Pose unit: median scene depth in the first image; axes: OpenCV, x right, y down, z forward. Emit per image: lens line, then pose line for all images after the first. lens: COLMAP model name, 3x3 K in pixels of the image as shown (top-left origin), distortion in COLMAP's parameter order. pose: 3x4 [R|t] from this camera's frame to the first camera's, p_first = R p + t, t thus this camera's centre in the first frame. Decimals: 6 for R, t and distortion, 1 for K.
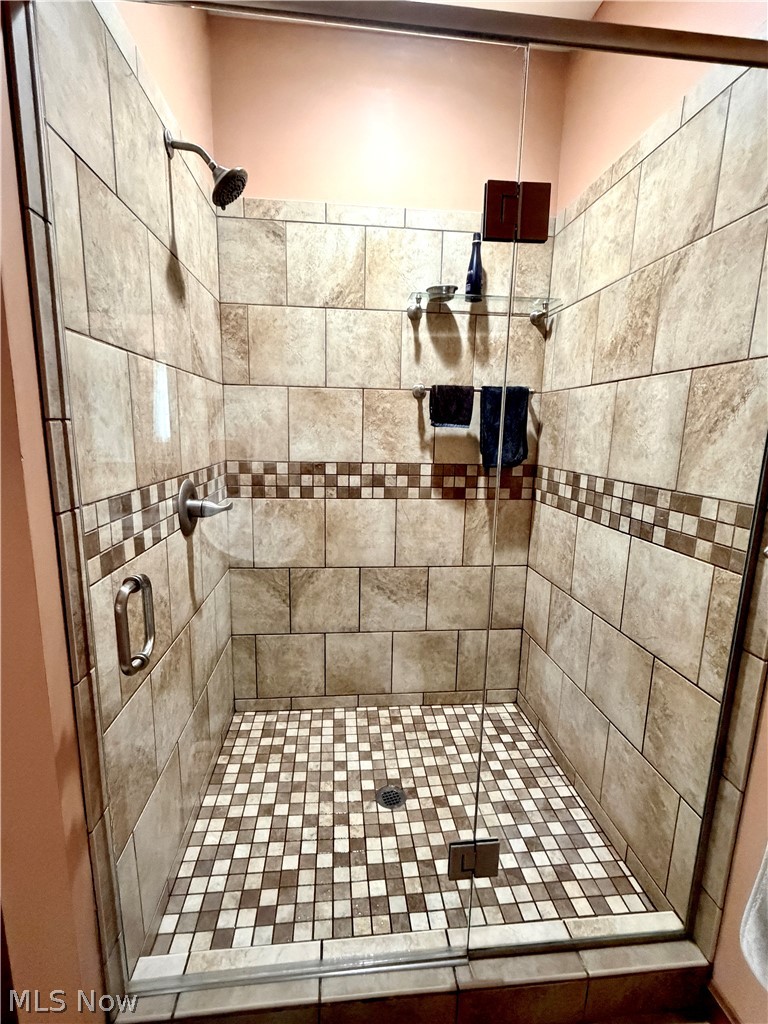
lens RADIAL K [[462.8, 0, 383.7], [0, 462.8, 509.5], [0, 0, 1]] dist [0.000221, -0.000168]
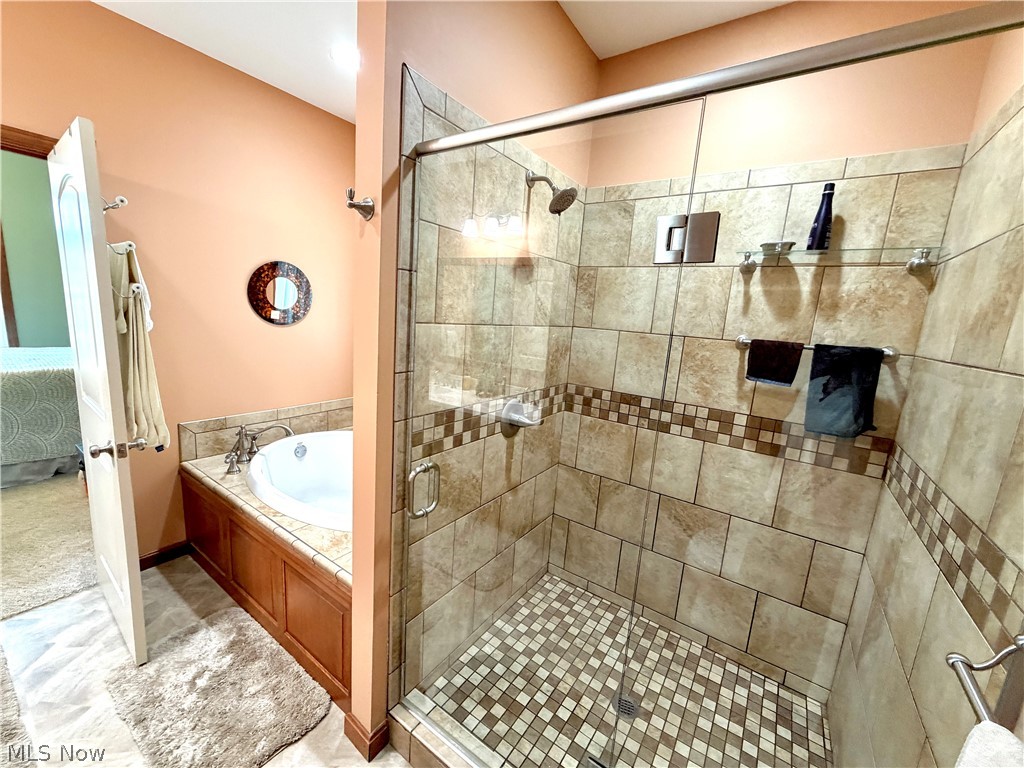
lens RADIAL K [[406.4, 0, 511.2], [0, 406.4, 384.3], [0, 0, 1]] dist [-0.002416, 0.000242]
pose [[0.760827, 0.146330, -0.632241, 0.270653], [-0.168455, 0.985383, 0.025348, -0.104908], [0.626709, 0.087219, 0.774357, 0.002405]]
